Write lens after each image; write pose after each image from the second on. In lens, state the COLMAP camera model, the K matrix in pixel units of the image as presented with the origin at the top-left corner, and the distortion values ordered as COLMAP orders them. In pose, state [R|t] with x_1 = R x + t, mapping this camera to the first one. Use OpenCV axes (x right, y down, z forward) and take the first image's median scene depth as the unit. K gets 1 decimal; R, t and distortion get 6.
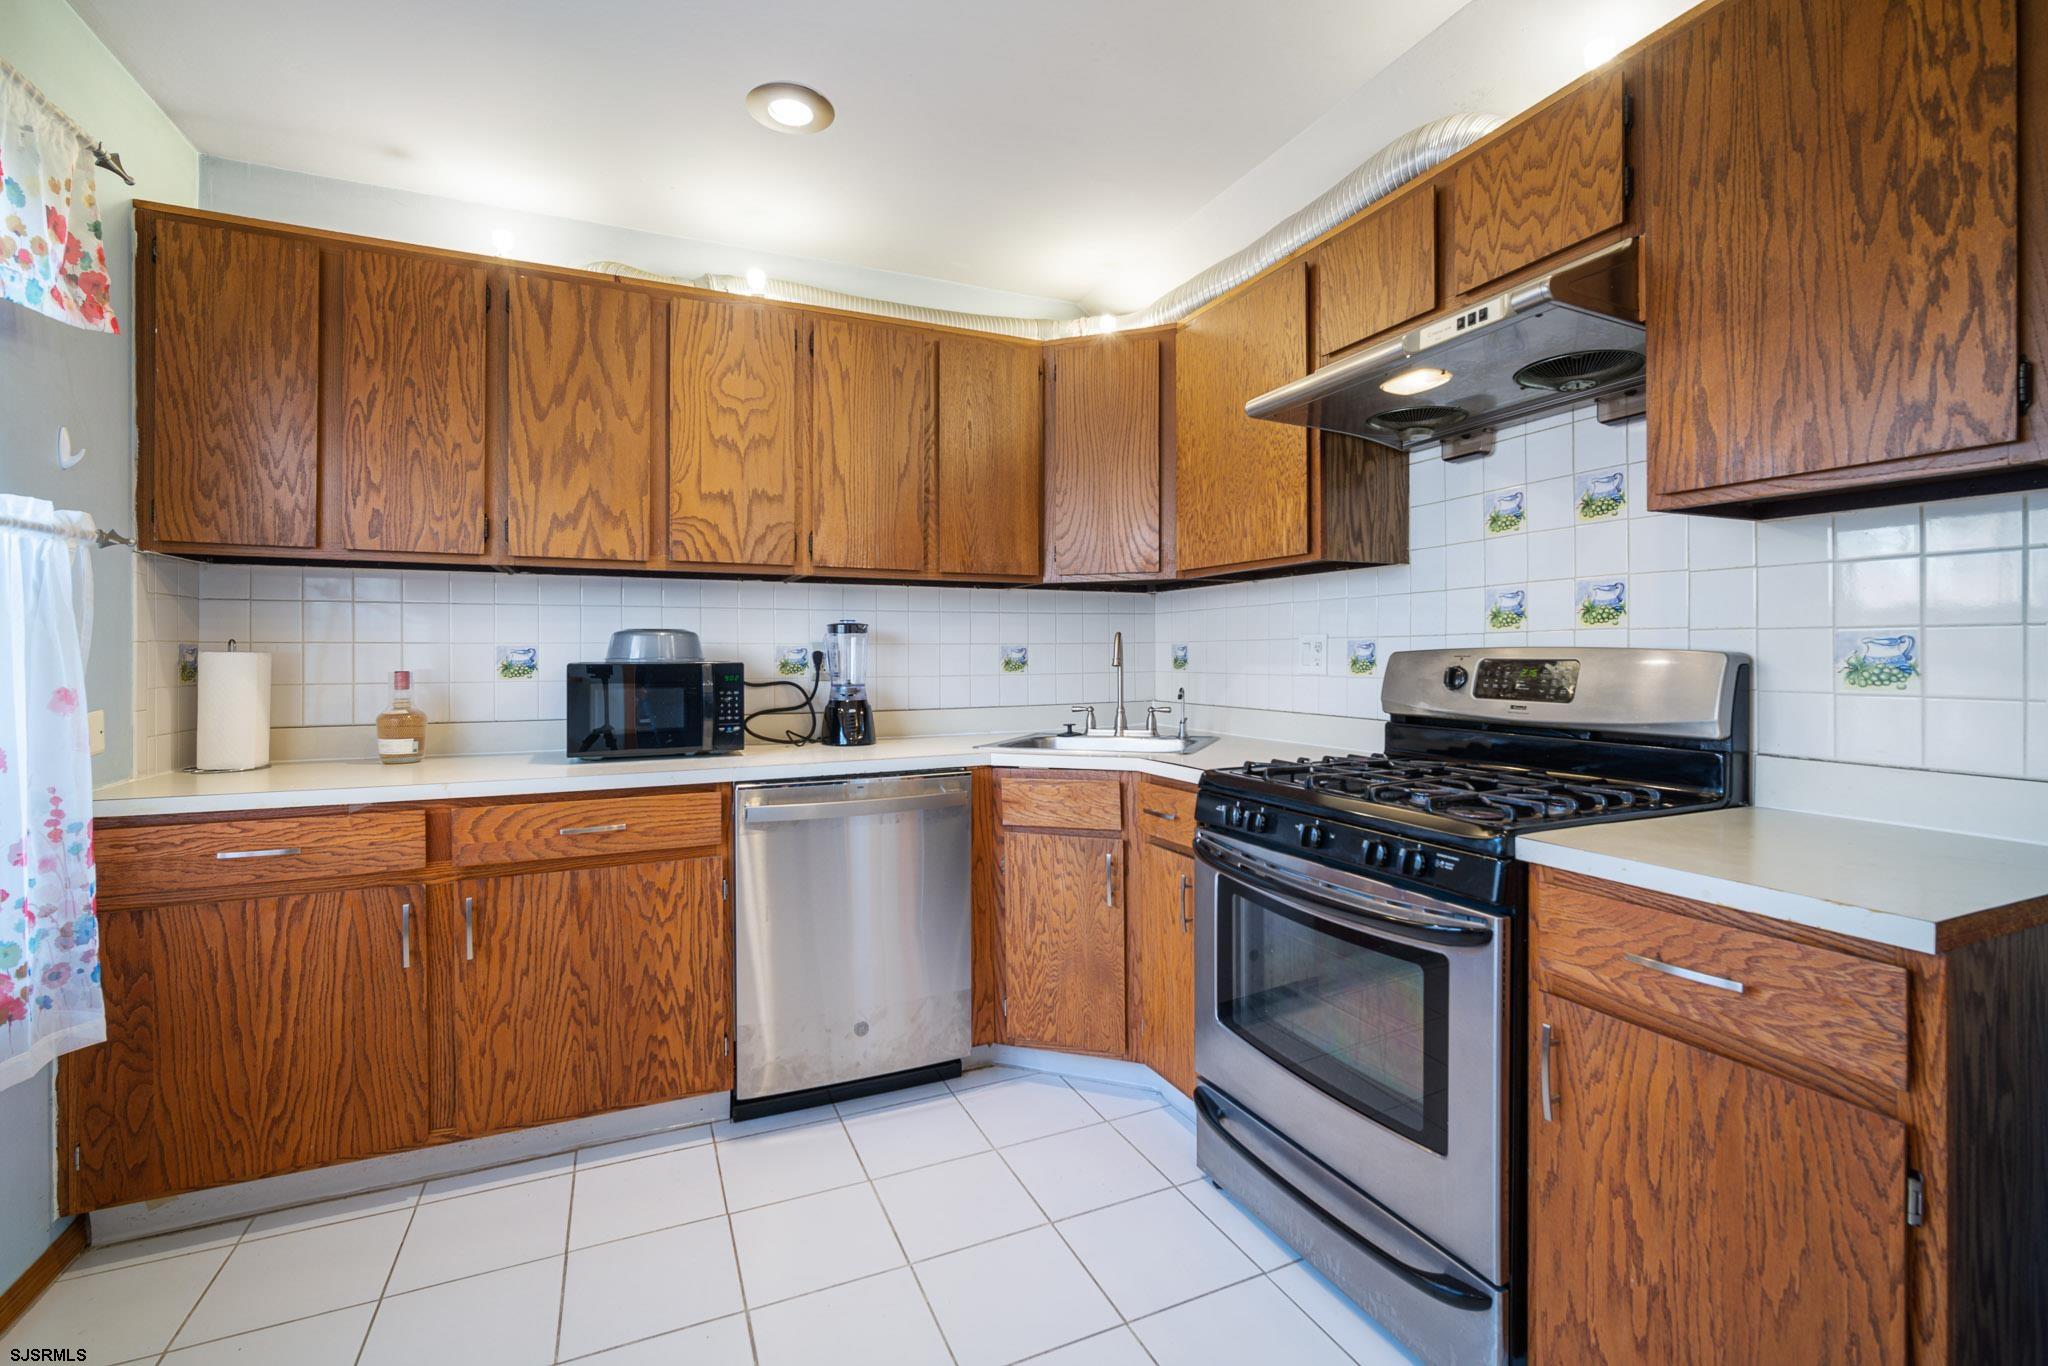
lens RADIAL K [[891.9, 0, 1025.9], [0, 891.9, 641.7], [0, 0, 1]] dist [-0.009127, 0.006217]
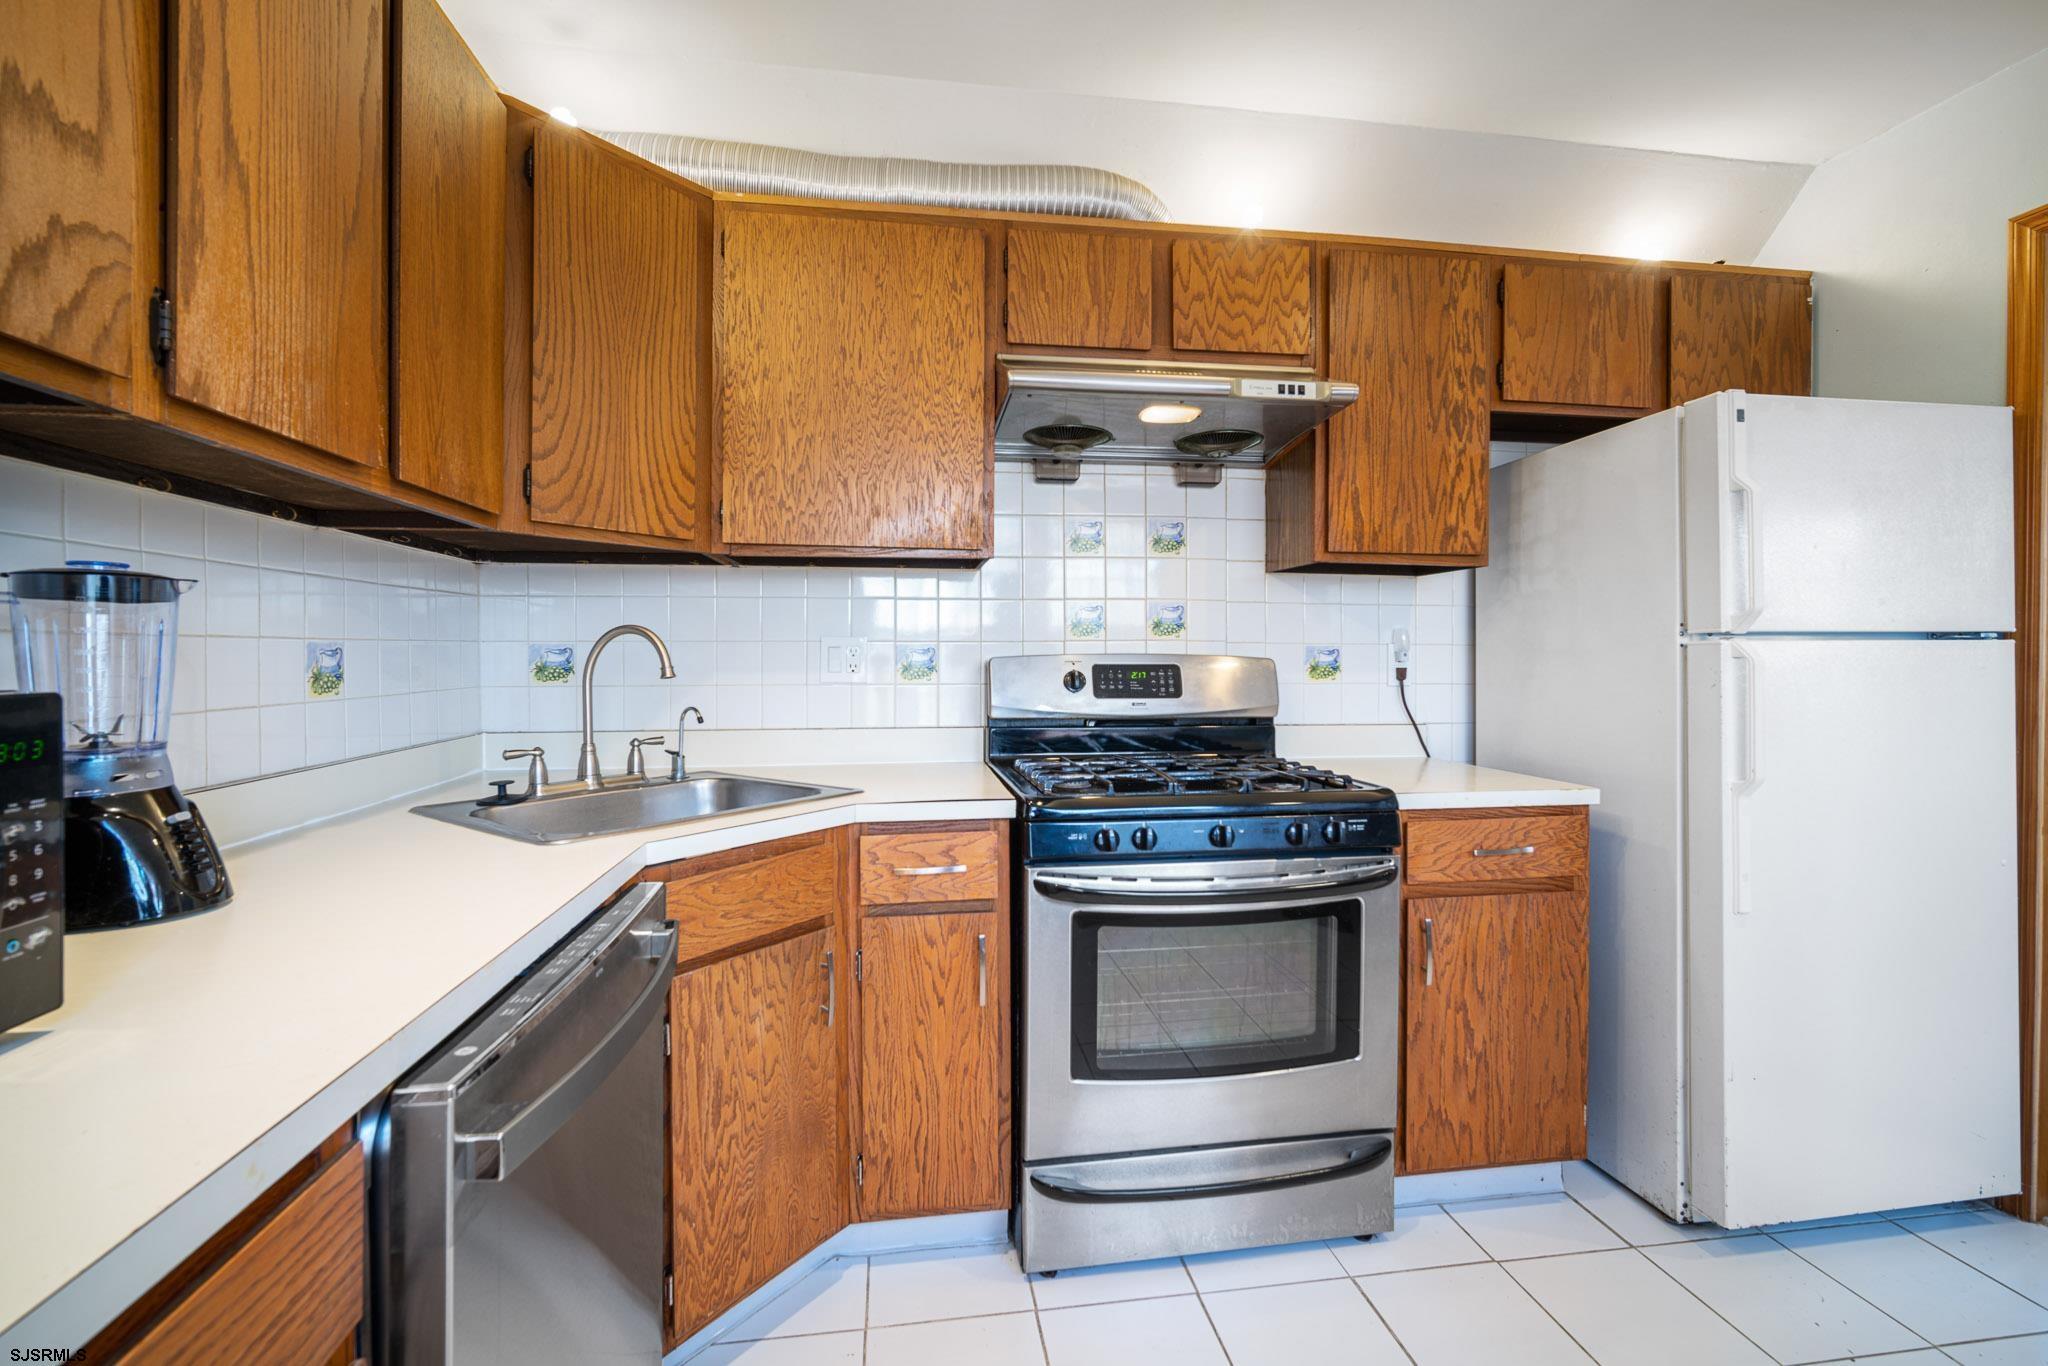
lens RADIAL K [[888.3, 0, 1022.4], [0, 888.3, 656.0], [0, 0, 1]] dist [-0.003178, 0.000722]
pose [[0.274406, 0.002128, 0.961612, -0.784999], [-0.014187, 0.999898, 0.001835, 0.011680], [-0.961509, -0.014146, 0.274408, 1.007988]]
